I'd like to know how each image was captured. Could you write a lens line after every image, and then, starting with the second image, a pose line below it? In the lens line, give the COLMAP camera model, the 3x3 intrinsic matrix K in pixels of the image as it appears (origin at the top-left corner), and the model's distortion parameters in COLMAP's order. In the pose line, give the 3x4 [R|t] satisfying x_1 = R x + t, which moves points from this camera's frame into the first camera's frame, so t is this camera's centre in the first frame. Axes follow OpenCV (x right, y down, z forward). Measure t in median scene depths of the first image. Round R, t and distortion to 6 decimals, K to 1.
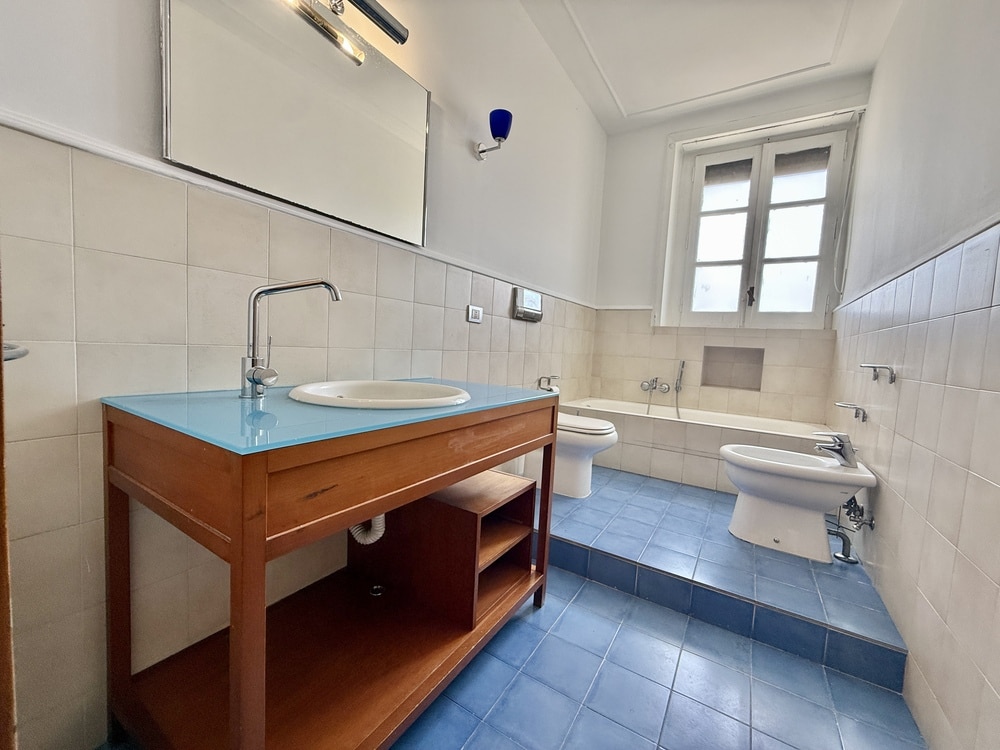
lens RADIAL K [[397.7, 0, 503.7], [0, 397.7, 371.9], [0, 0, 1]] dist [0.001871, 0.000237]
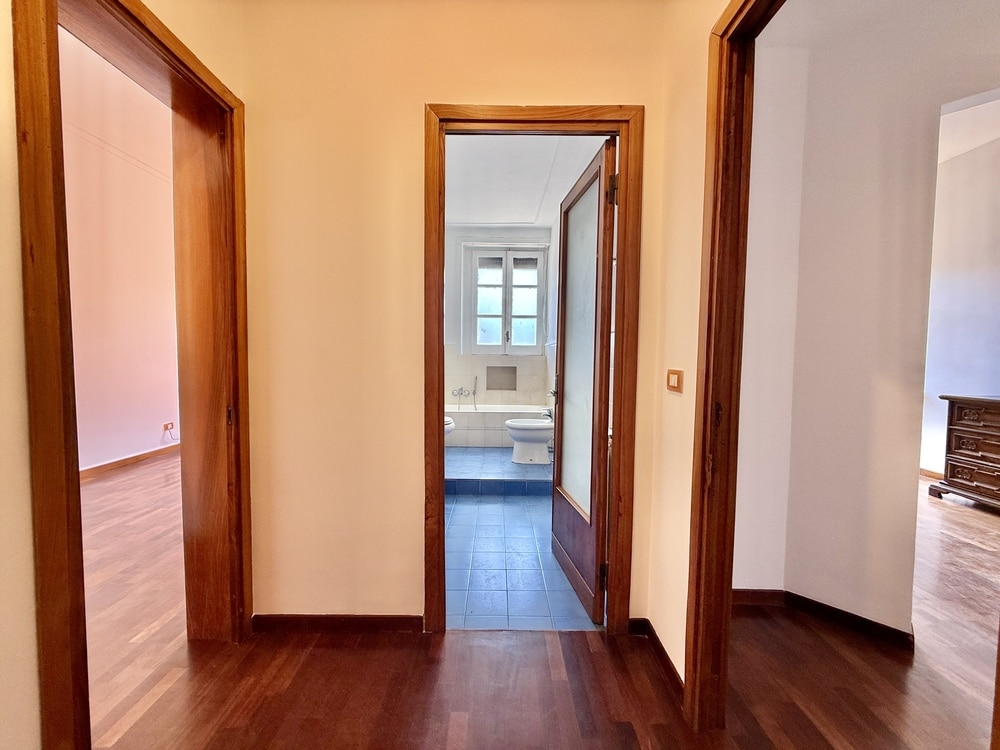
lens RADIAL K [[397.7, 0, 498.3], [0, 397.7, 377.2], [0, 0, 1]] dist [0.001871, 0.000237]
pose [[0.844854, -0.074960, 0.529719, -0.355728], [0.073040, 0.997026, 0.024596, -0.057402], [-0.529987, 0.017911, 0.847816, -0.462035]]
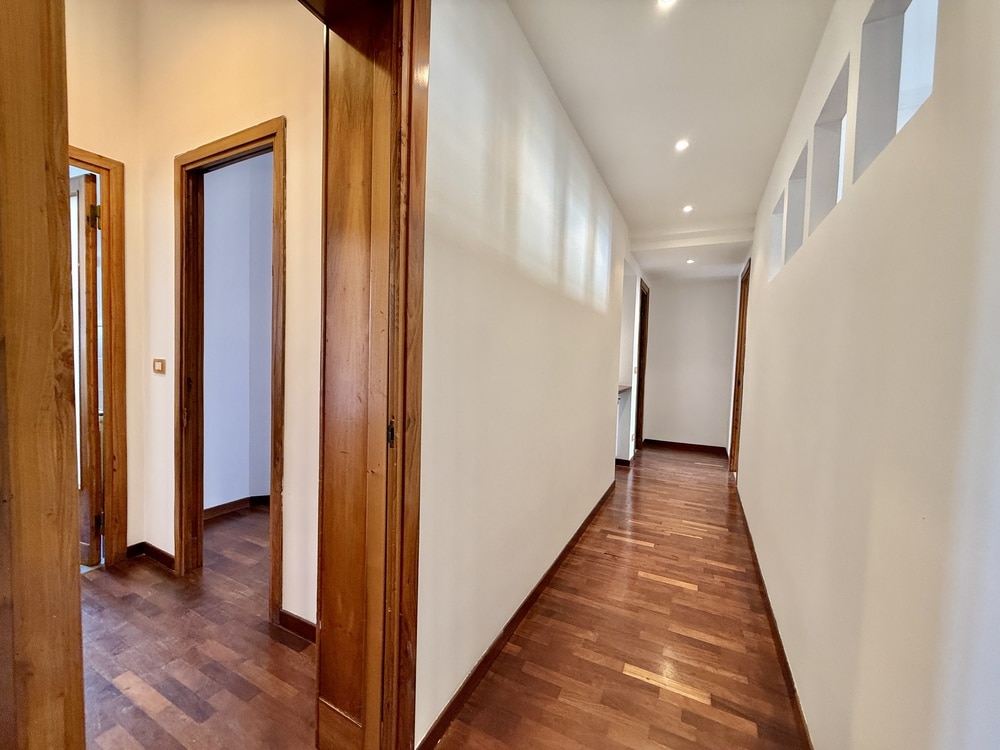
lens RADIAL K [[397.7, 0, 505.4], [0, 397.7, 384.0], [0, 0, 1]] dist [0.001871, 0.000237]
pose [[-0.088794, -0.099824, 0.991035, -1.352267], [0.032539, 0.994144, 0.103052, -0.031925], [-0.995518, 0.041398, -0.085026, -1.242383]]
